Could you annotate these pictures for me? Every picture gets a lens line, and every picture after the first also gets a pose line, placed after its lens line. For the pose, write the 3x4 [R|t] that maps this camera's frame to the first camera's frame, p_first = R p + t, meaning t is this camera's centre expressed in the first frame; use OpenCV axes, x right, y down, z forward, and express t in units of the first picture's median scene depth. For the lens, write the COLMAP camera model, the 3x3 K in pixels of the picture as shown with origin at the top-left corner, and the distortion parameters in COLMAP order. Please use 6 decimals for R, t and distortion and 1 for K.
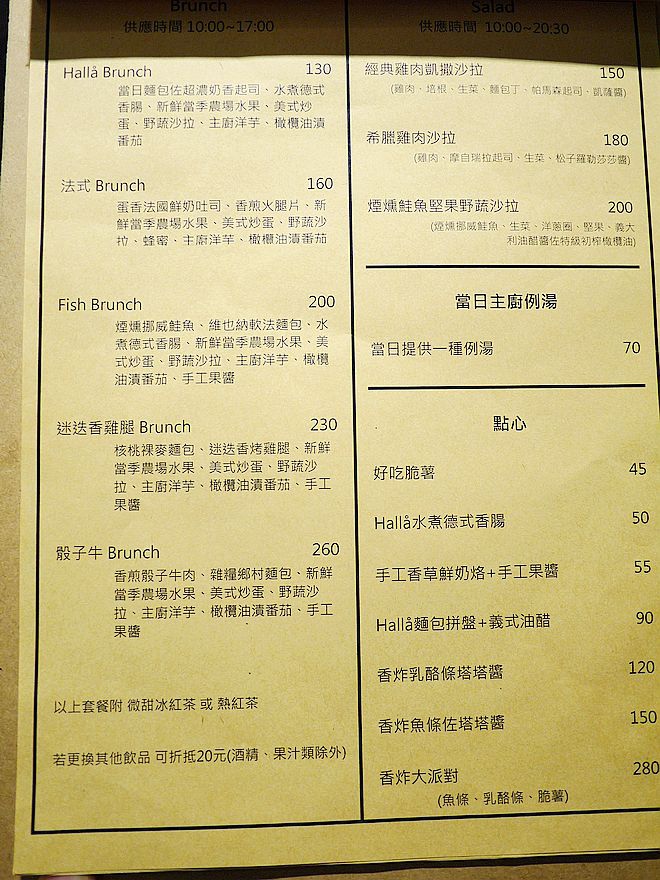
lens RADIAL K [[743.4, 0, 330.6], [0, 743.4, 440.0], [0, 0, 1]] dist [0.000488, 0.002346]
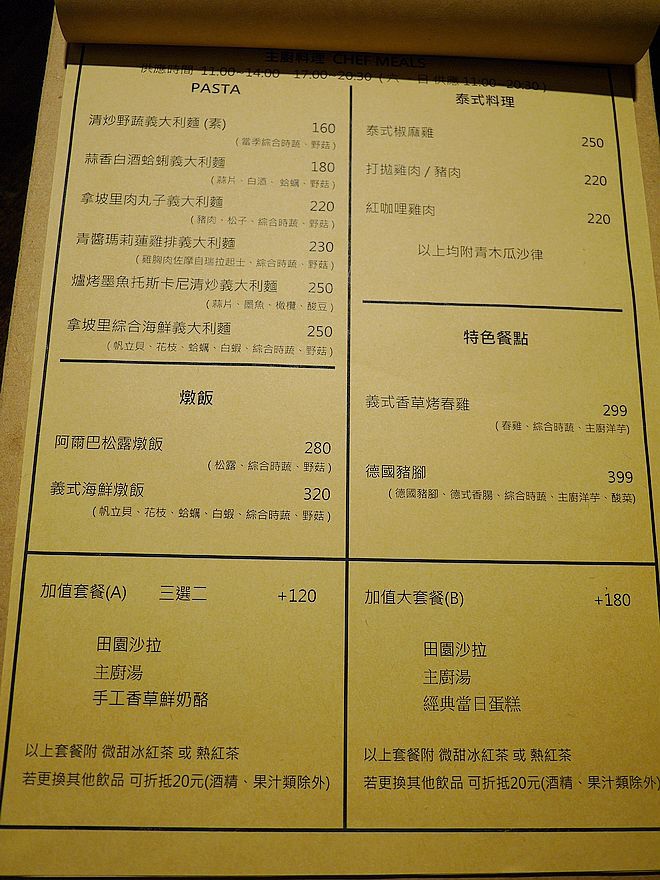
lens RADIAL K [[743.4, 0, 329.8], [0, 743.4, 439.8], [0, 0, 1]] dist [0.000488, 0.002346]
pose [[0.999477, 0.031907, 0.005184, 0.002010], [-0.030766, 0.988159, -0.150315, 0.130656], [-0.009919, 0.150077, 0.988625, -0.011123]]
